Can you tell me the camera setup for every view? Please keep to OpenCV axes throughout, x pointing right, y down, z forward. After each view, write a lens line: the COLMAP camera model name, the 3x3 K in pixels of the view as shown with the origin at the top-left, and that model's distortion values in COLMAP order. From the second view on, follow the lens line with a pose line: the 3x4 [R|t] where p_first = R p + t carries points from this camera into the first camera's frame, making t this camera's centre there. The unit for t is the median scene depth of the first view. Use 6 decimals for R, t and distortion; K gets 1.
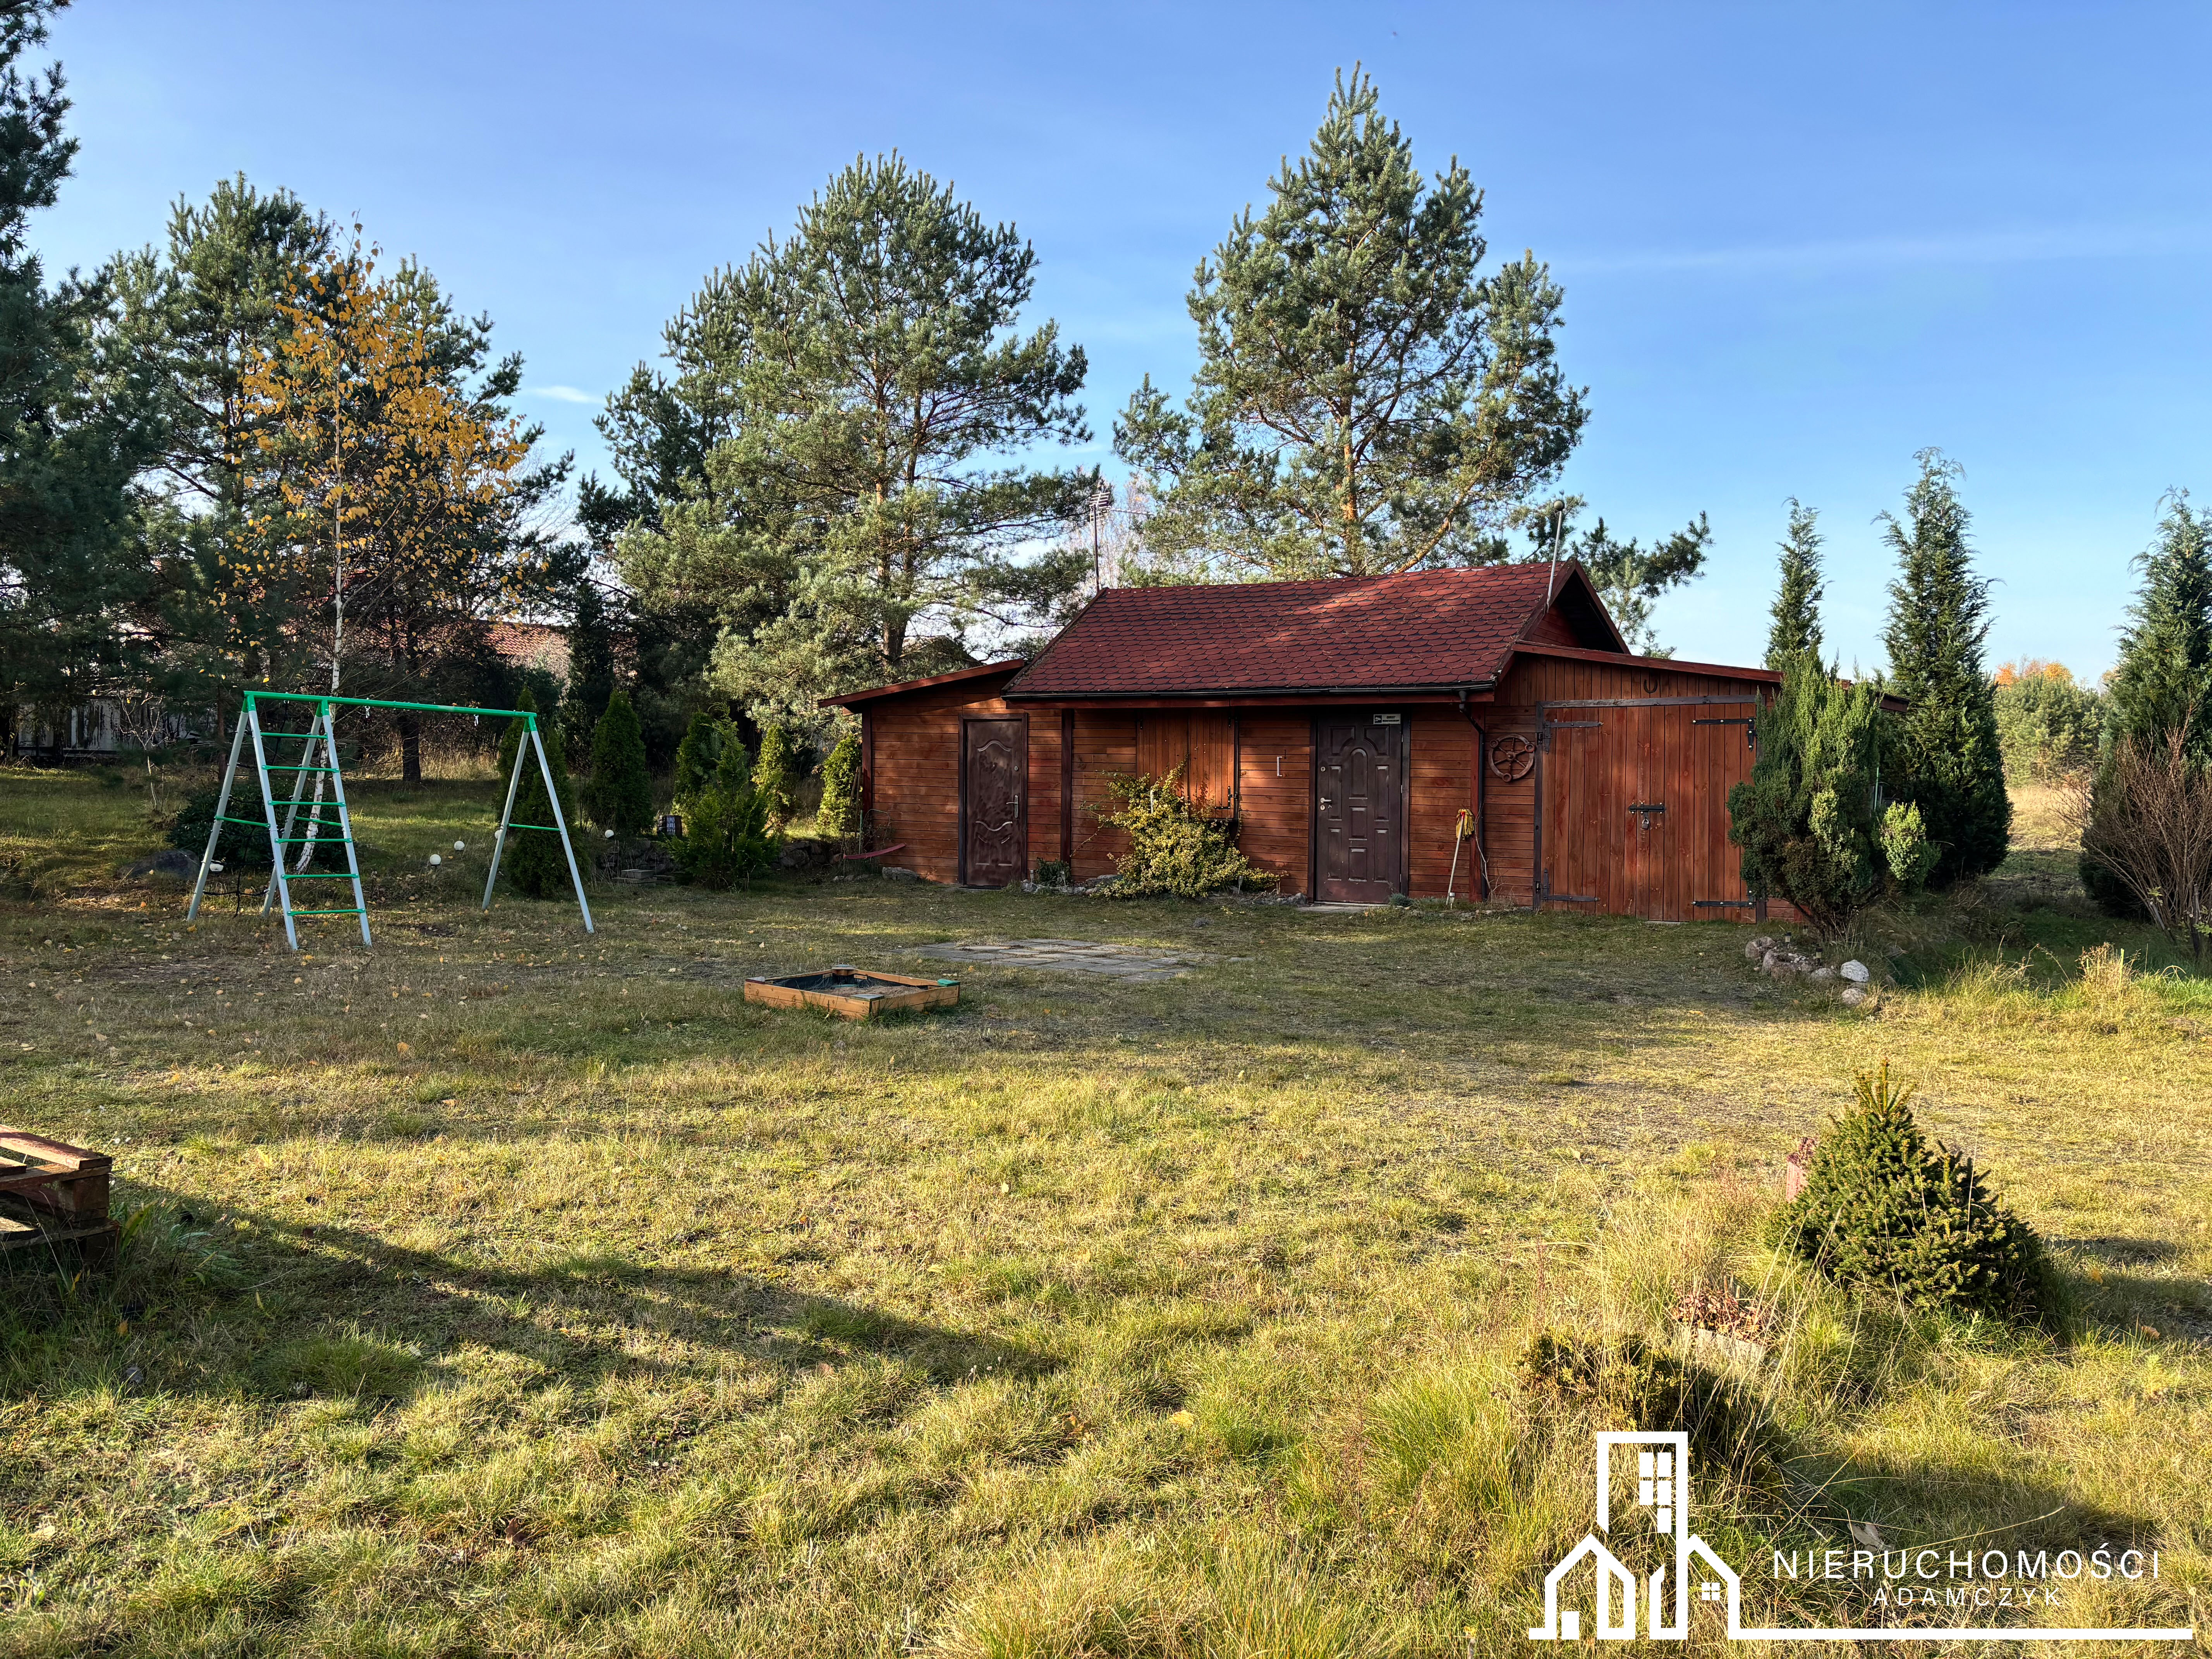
lens RADIAL K [[1650.2, 0, 1084.2], [0, 1650.2, 825.3], [0, 0, 1]] dist [0.035091, -0.041355]
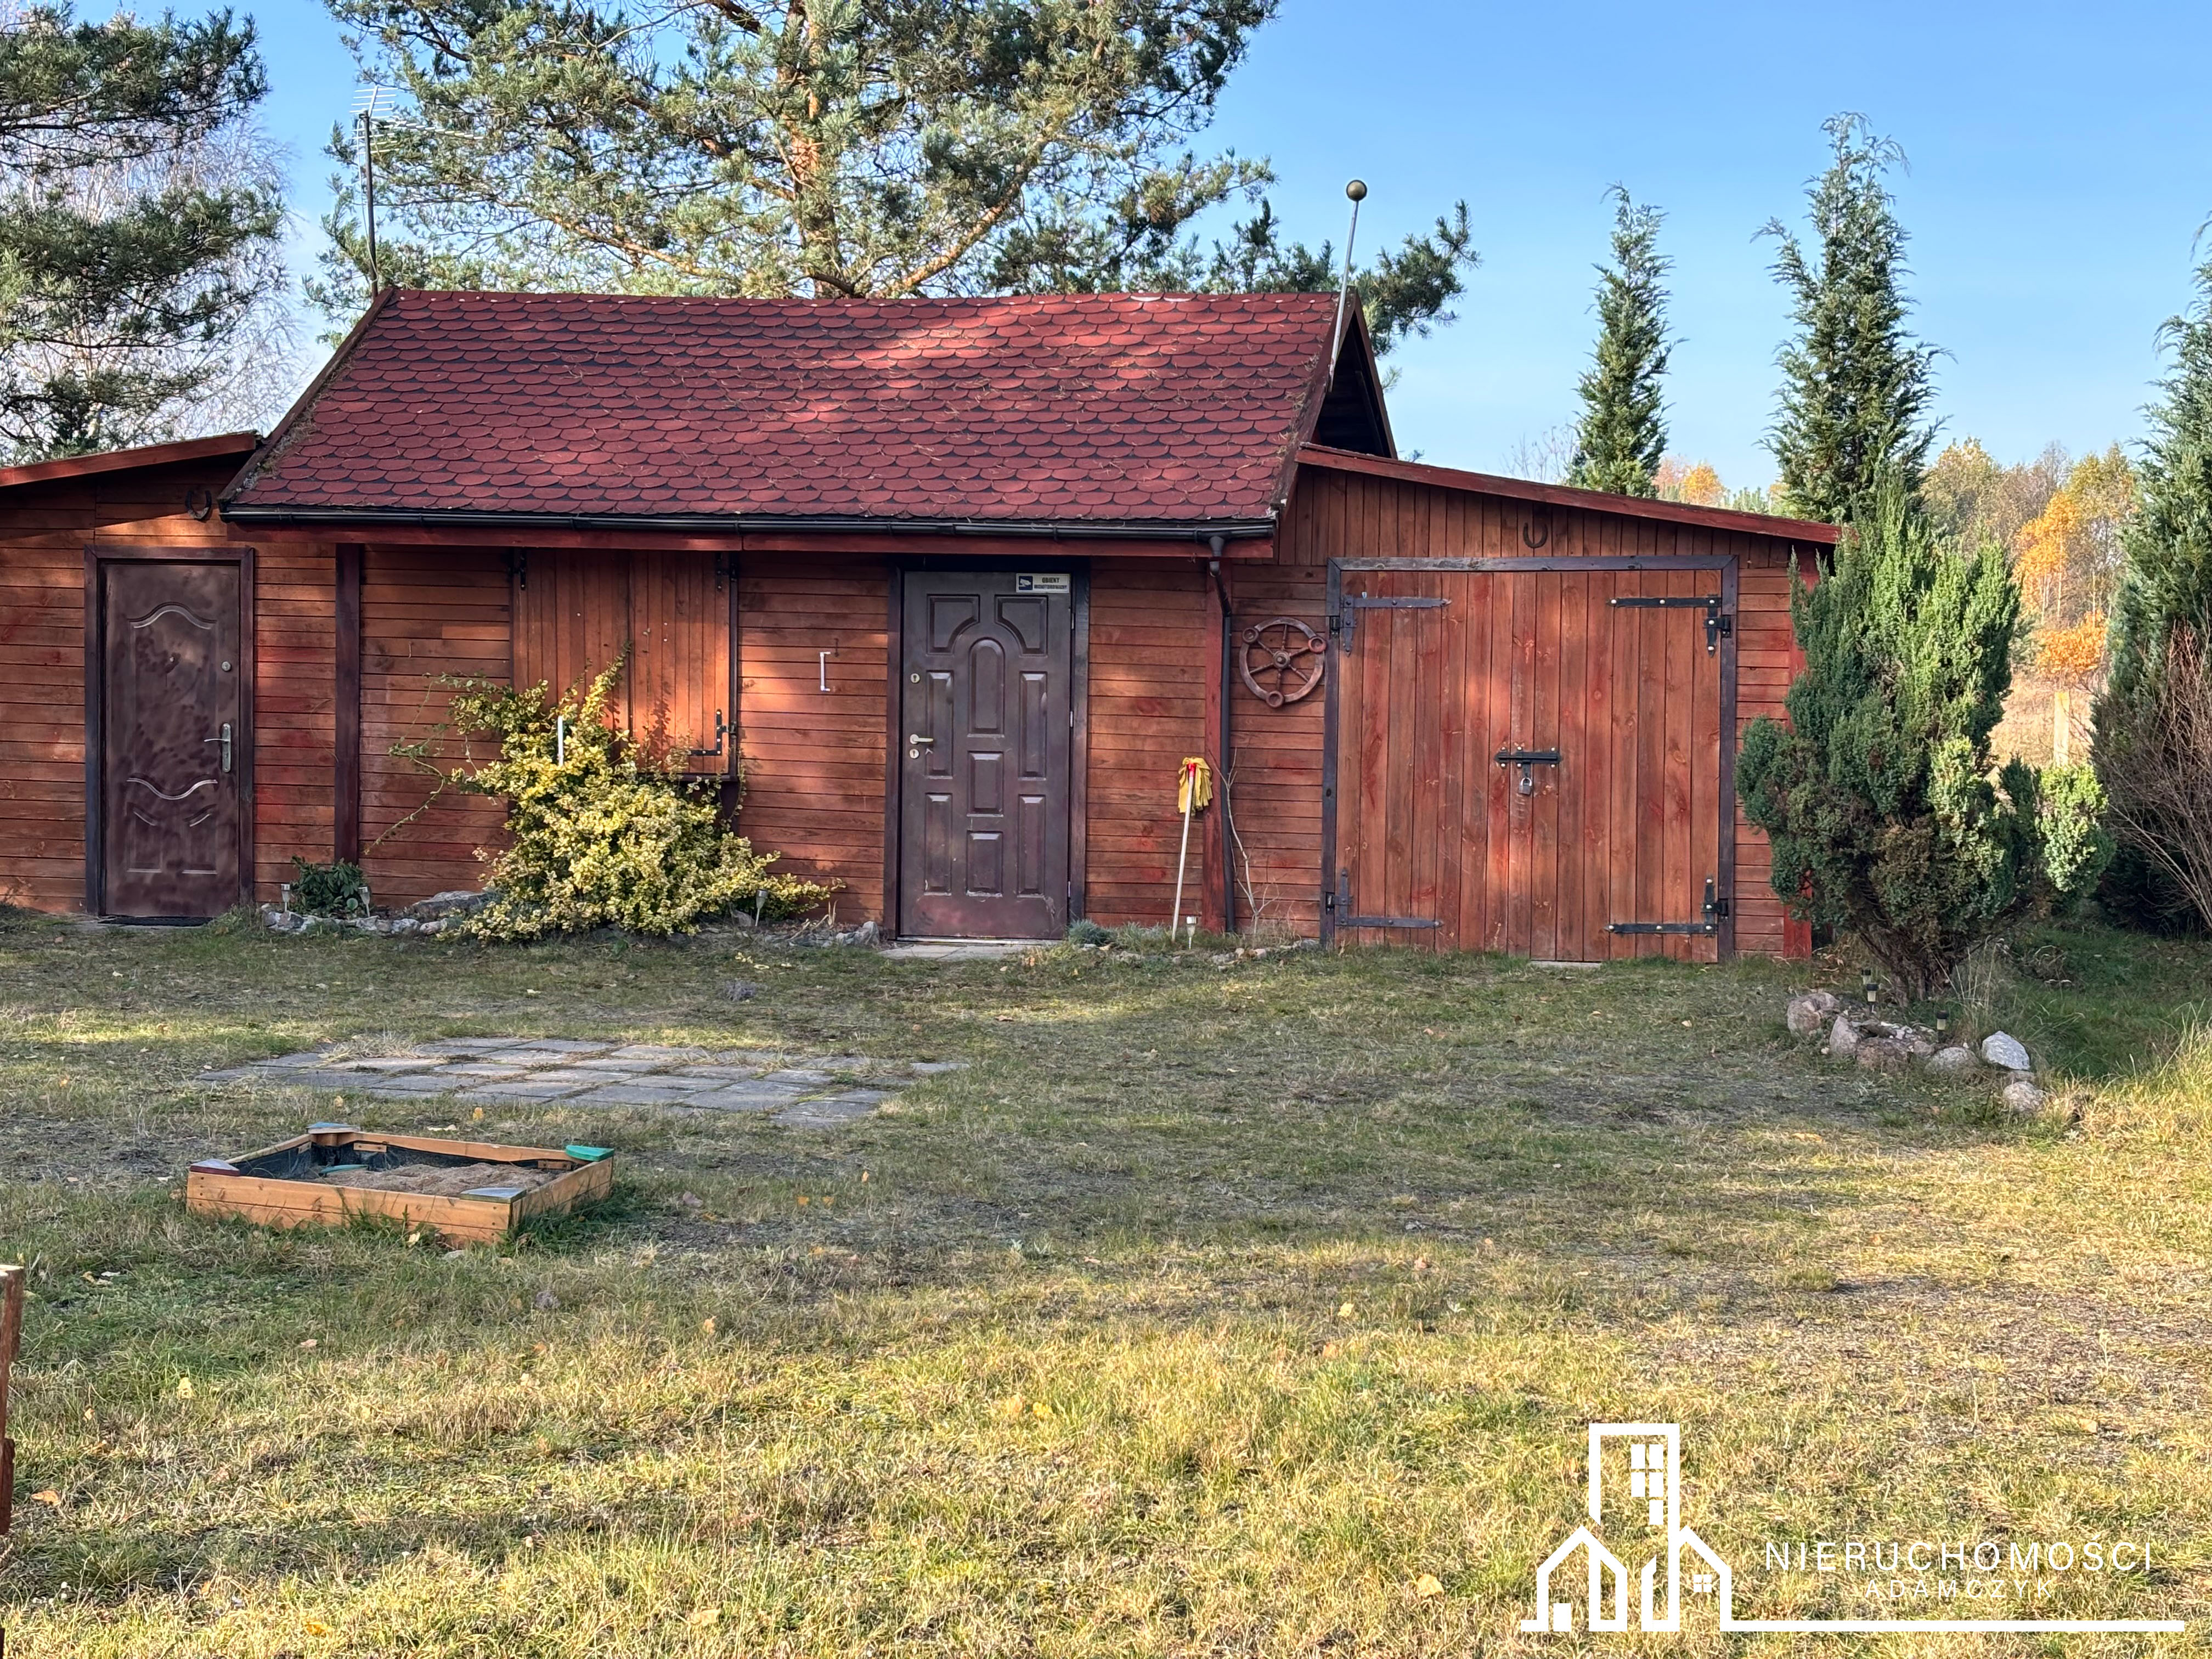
lens RADIAL K [[3299.3, 0, 1143.3], [0, 3299.3, 837.7], [0, 0, 1]] dist [0.070952, 0.000000]
pose [[0.930872, -0.012042, 0.365147, -0.142434], [0.001871, 0.999601, 0.028194, -0.011788], [-0.365341, -0.025562, 0.930523, 0.021600]]
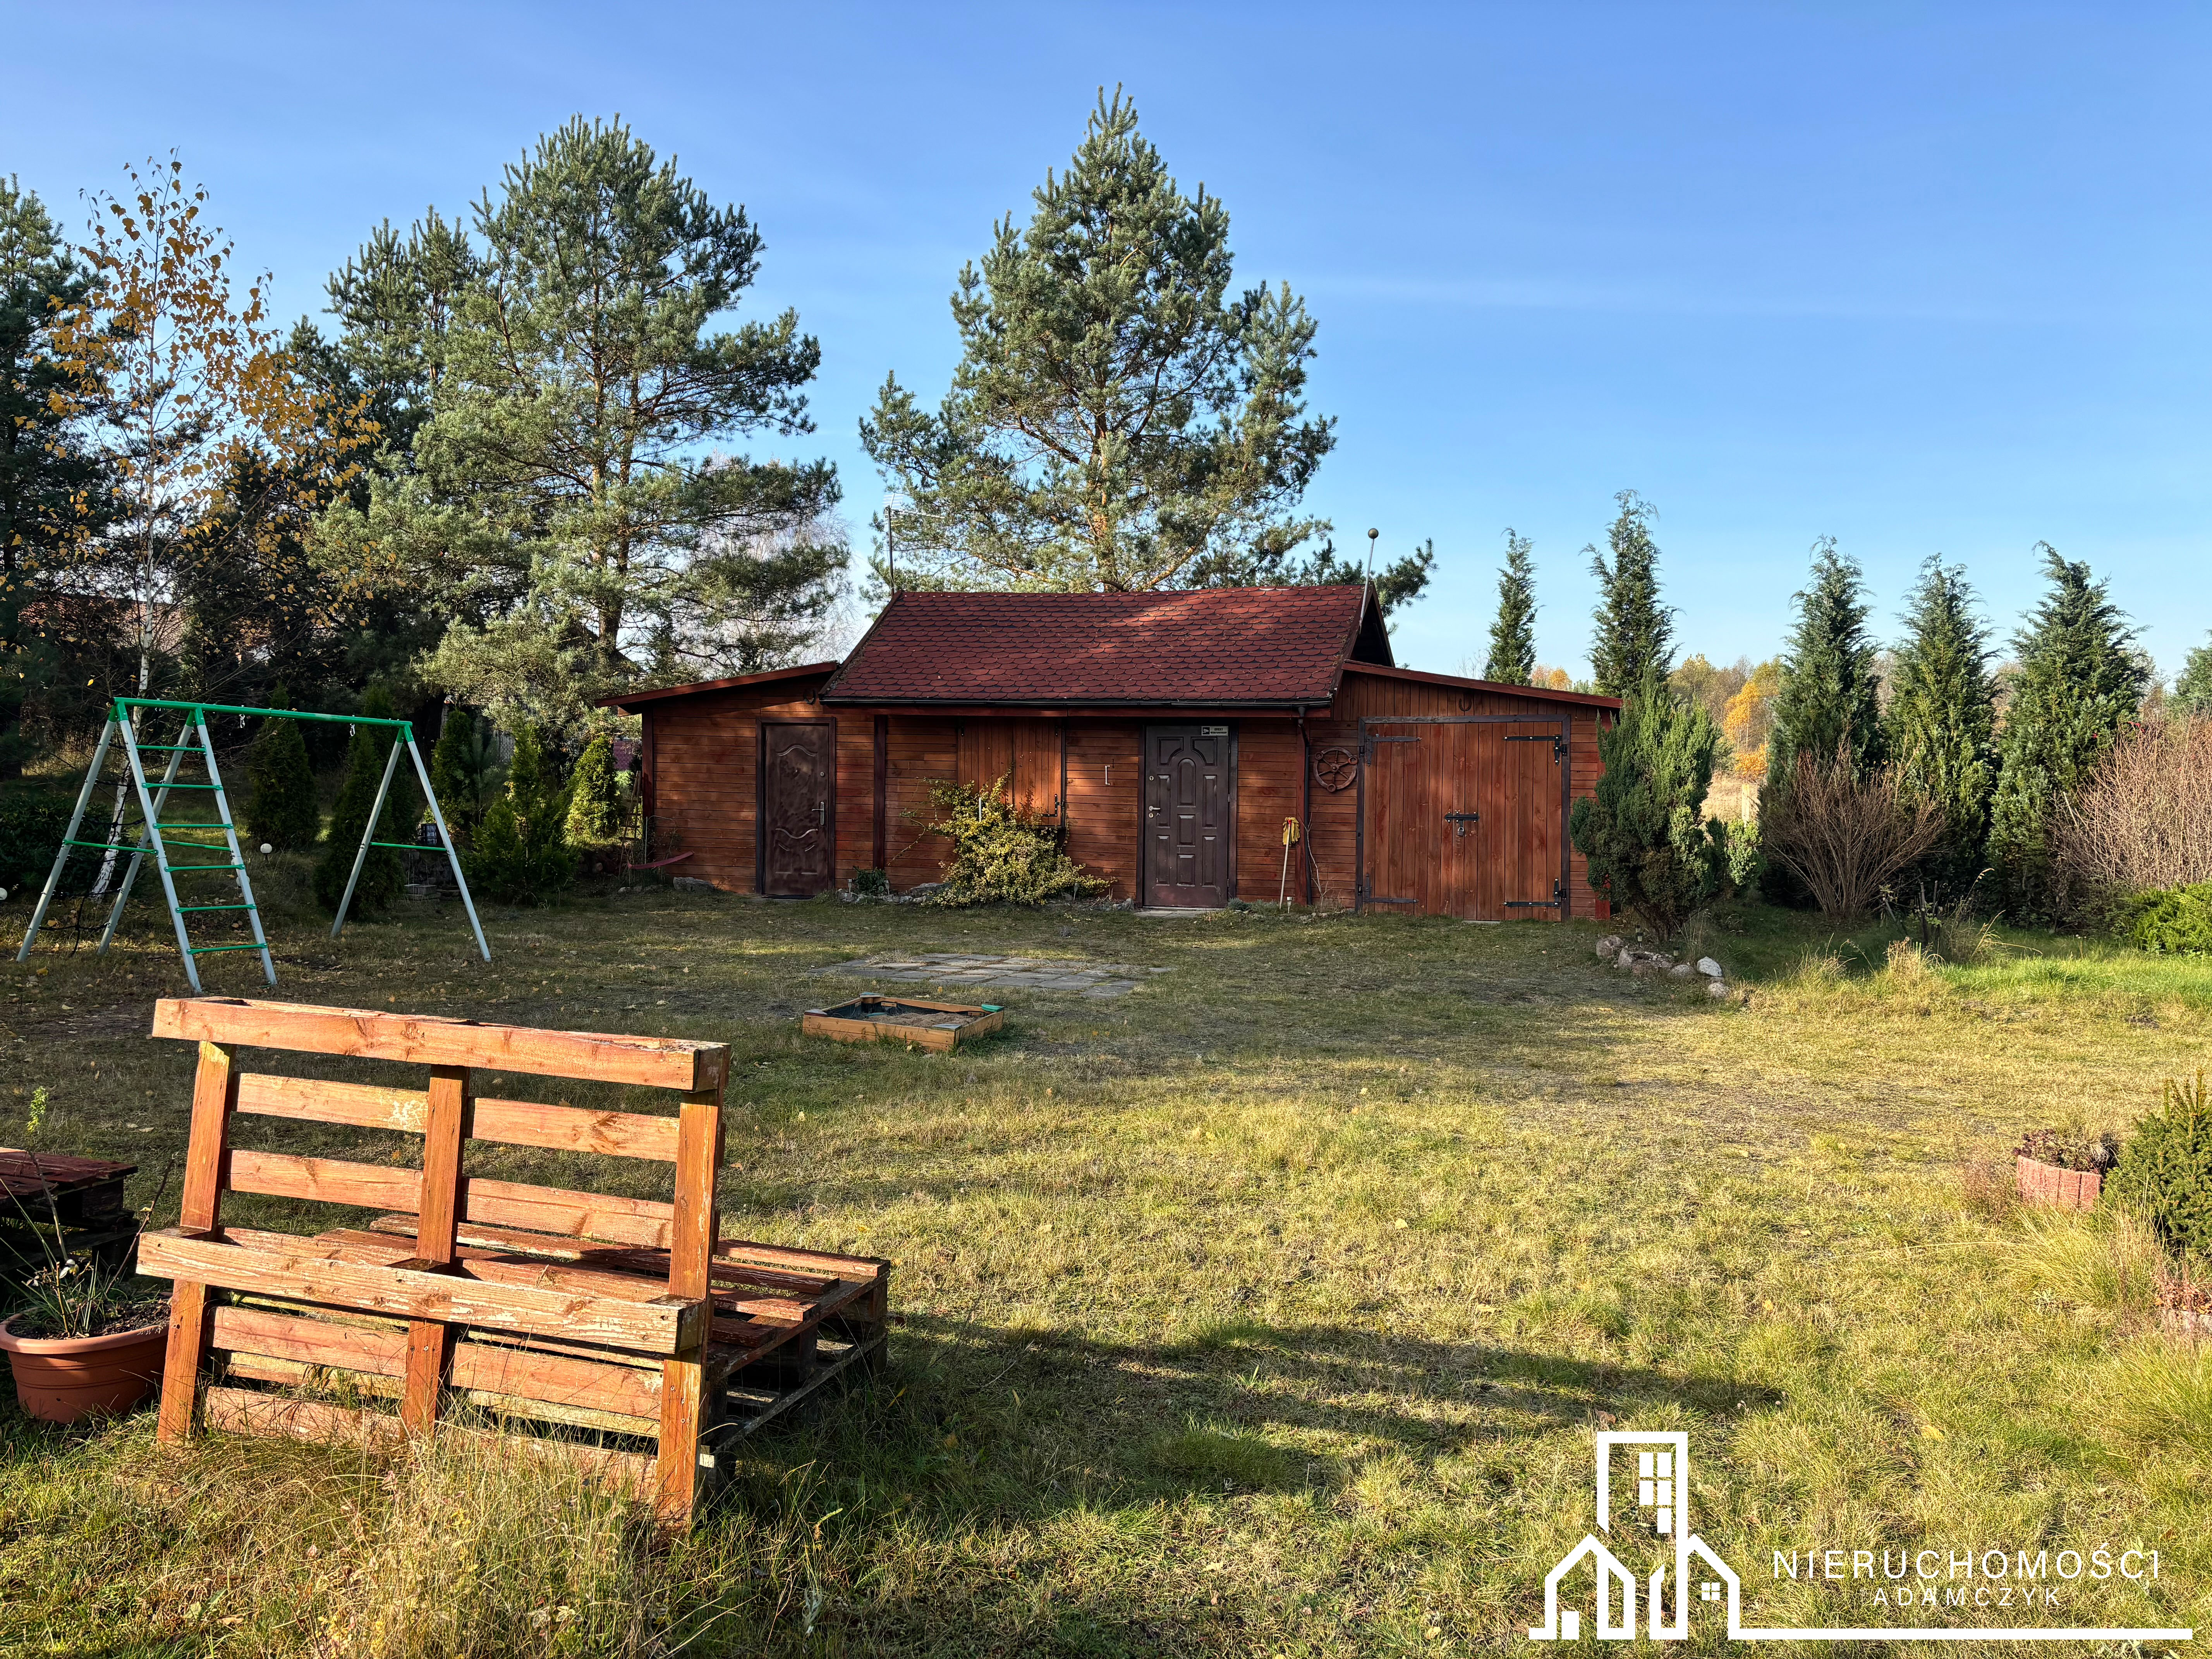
lens RADIAL K [[1650.2, 0, 1088.4], [0, 1650.2, 833.0], [0, 0, 1]] dist [0.035091, -0.041355]
pose [[0.965172, -0.006219, 0.261541, -0.143418], [0.003165, 0.999922, 0.012095, -0.010917], [-0.261595, -0.010846, 0.965117, 0.013474]]
